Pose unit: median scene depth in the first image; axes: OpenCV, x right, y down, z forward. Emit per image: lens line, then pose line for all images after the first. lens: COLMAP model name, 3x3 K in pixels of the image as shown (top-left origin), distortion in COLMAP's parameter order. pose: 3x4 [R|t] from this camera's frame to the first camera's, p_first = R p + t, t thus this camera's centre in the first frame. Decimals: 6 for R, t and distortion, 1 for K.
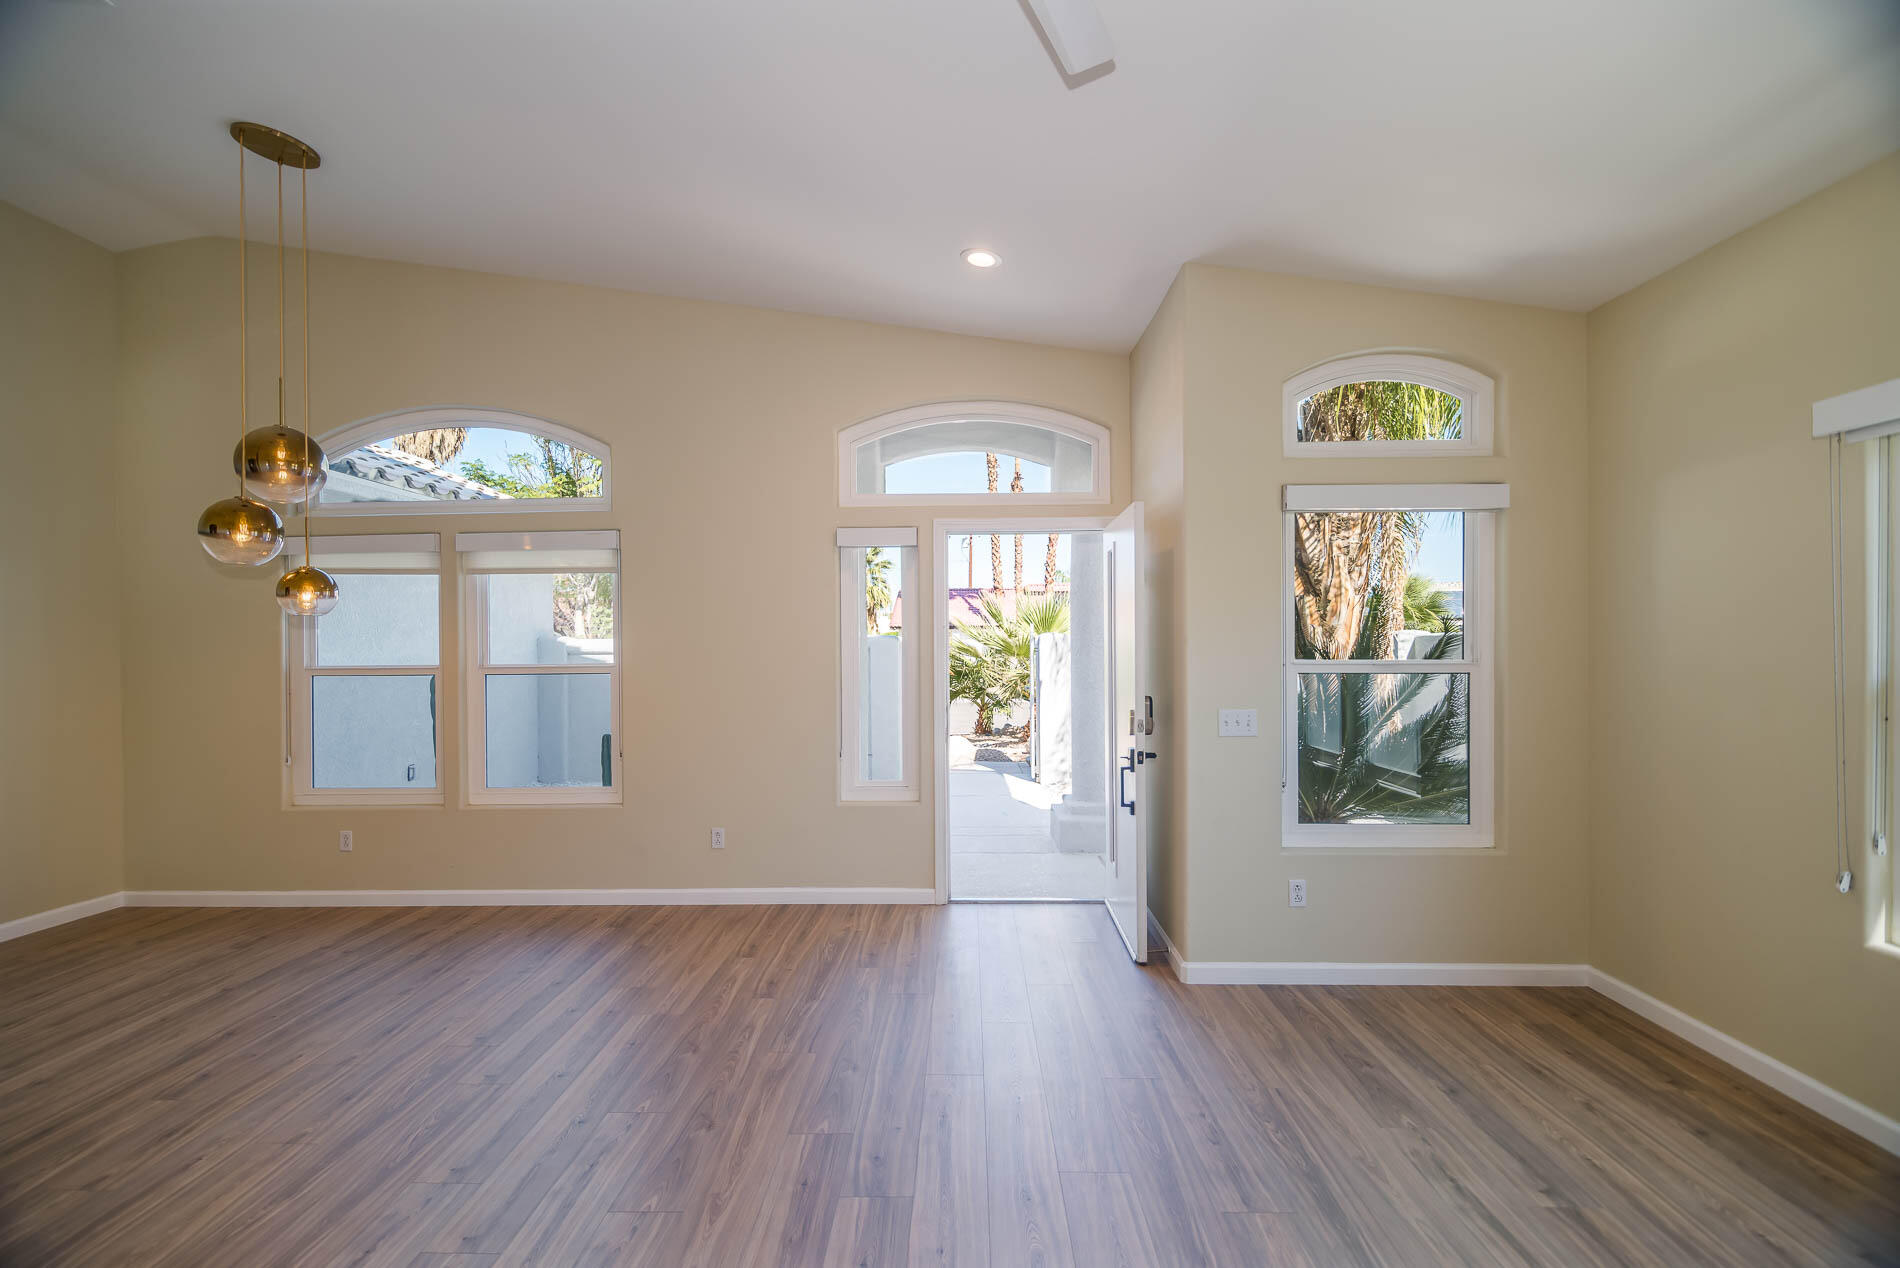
lens RADIAL K [[852.9, 0, 950.0], [0, 852.9, 634.0], [0, 0, 1]] dist [0.009583, -0.012858]
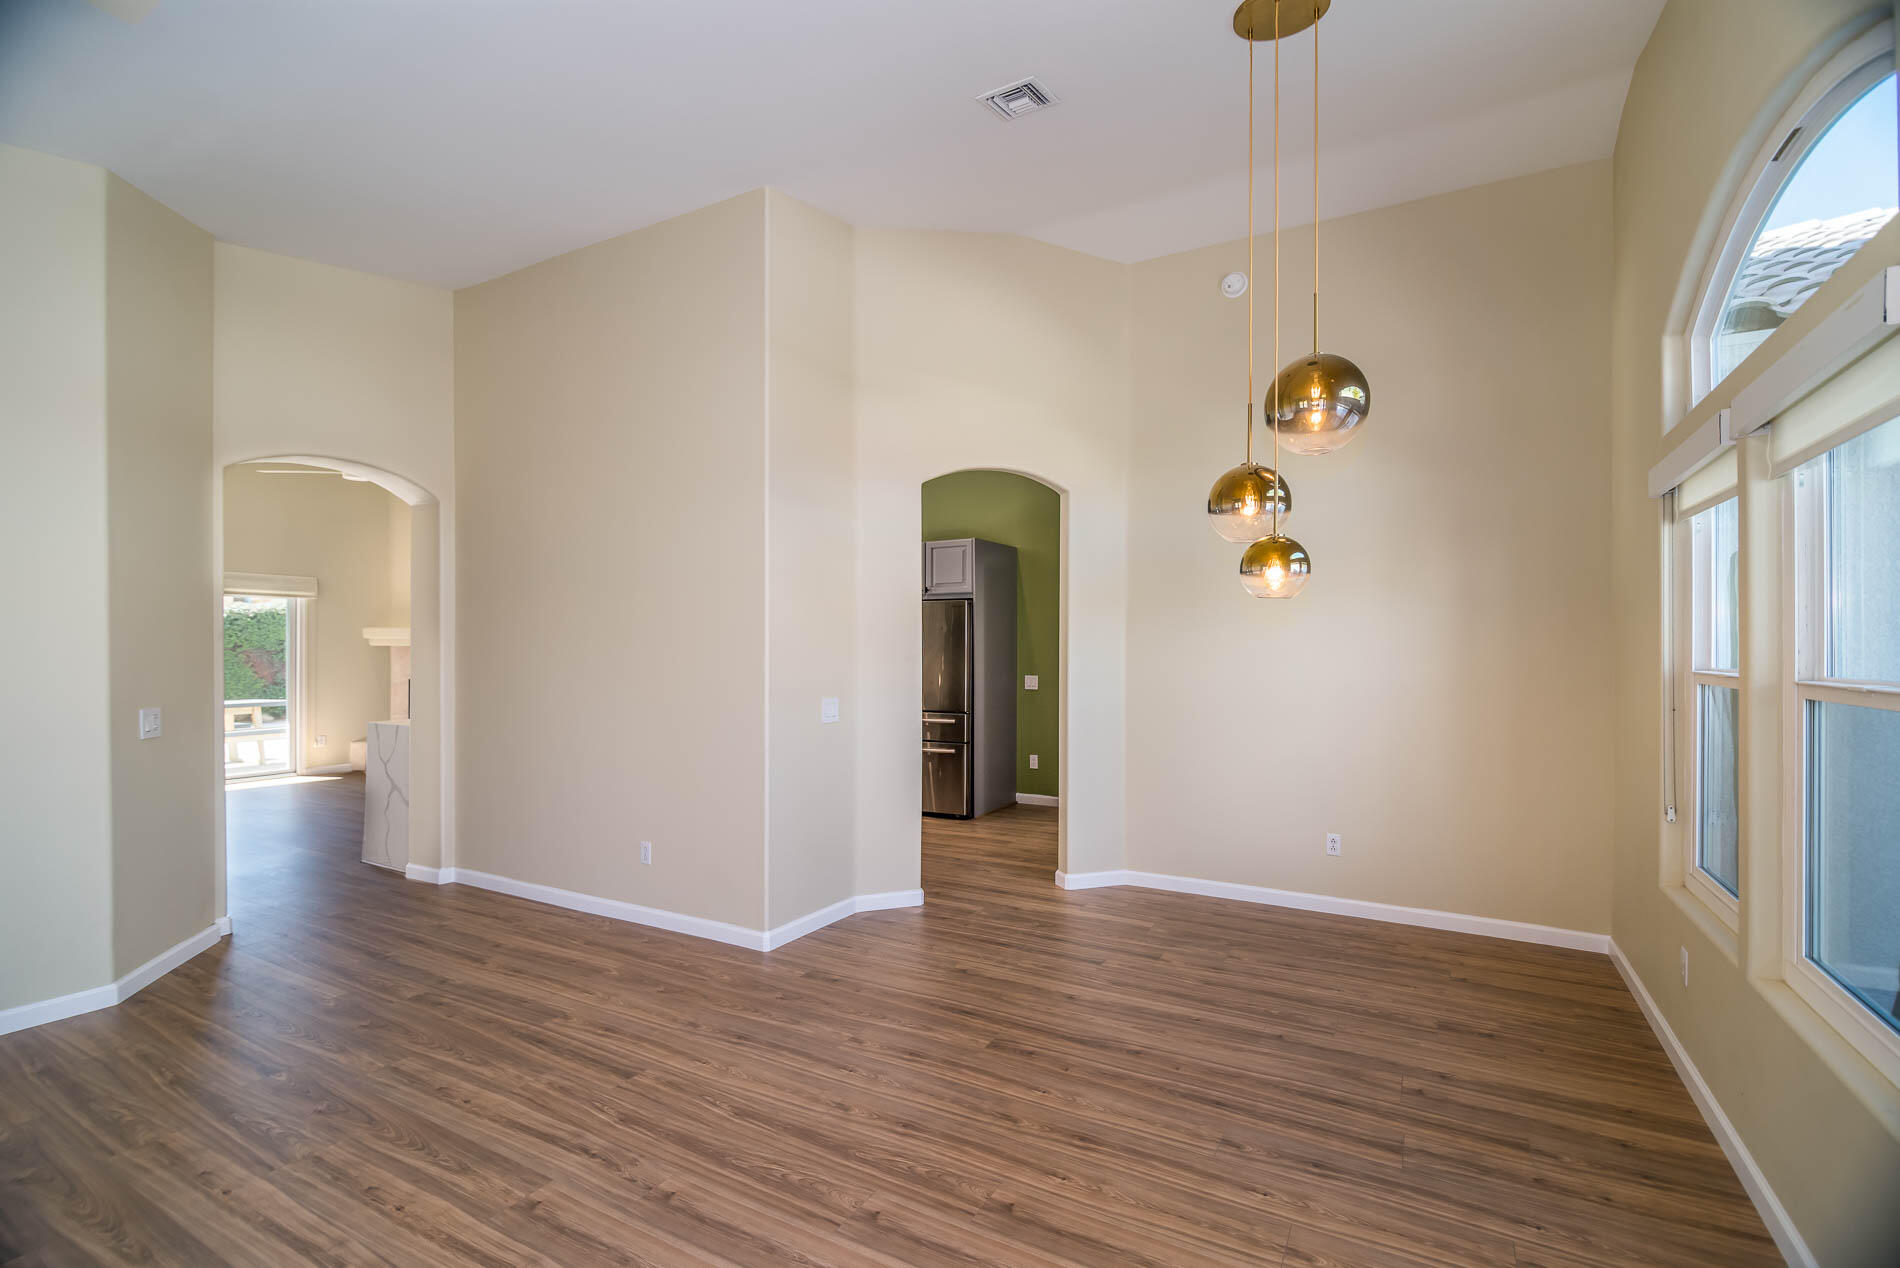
lens RADIAL K [[843.8, 0, 947.5], [0, 843.8, 647.2], [0, 0, 1]] dist [0.012831, -0.011538]
pose [[-0.475704, 0.005771, -0.879587, 0.068960], [0.017417, 0.999844, -0.002860, 0.023194], [0.879433, -0.016680, -0.475730, 1.259064]]
